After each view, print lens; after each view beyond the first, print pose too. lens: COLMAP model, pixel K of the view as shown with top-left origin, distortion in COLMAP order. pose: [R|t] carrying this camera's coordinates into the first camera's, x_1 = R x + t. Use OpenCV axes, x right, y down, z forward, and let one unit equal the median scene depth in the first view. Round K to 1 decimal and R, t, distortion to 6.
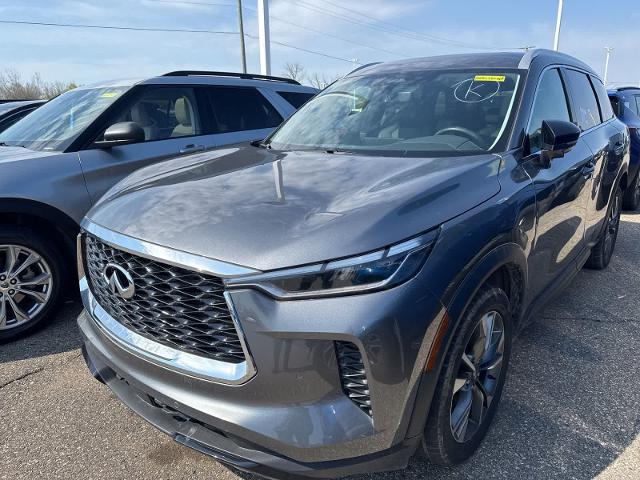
lens RADIAL K [[438.9, 0, 316.9], [0, 438.9, 234.0], [0, 0, 1]] dist [0.059577, -0.067050]
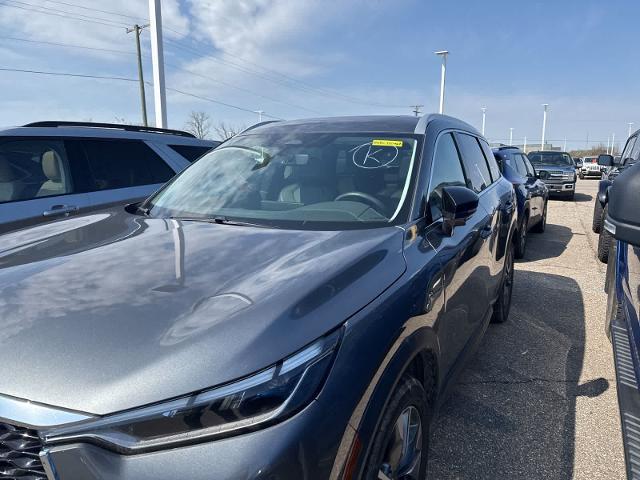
lens RADIAL K [[438.9, 0, 316.9], [0, 438.9, 234.0], [0, 0, 1]] dist [0.059577, -0.067050]
pose [[0.979468, -0.023428, 0.200234, 0.044230], [0.043766, 0.994248, -0.097754, -0.067300], [-0.196792, 0.104510, 0.974859, 0.121638]]
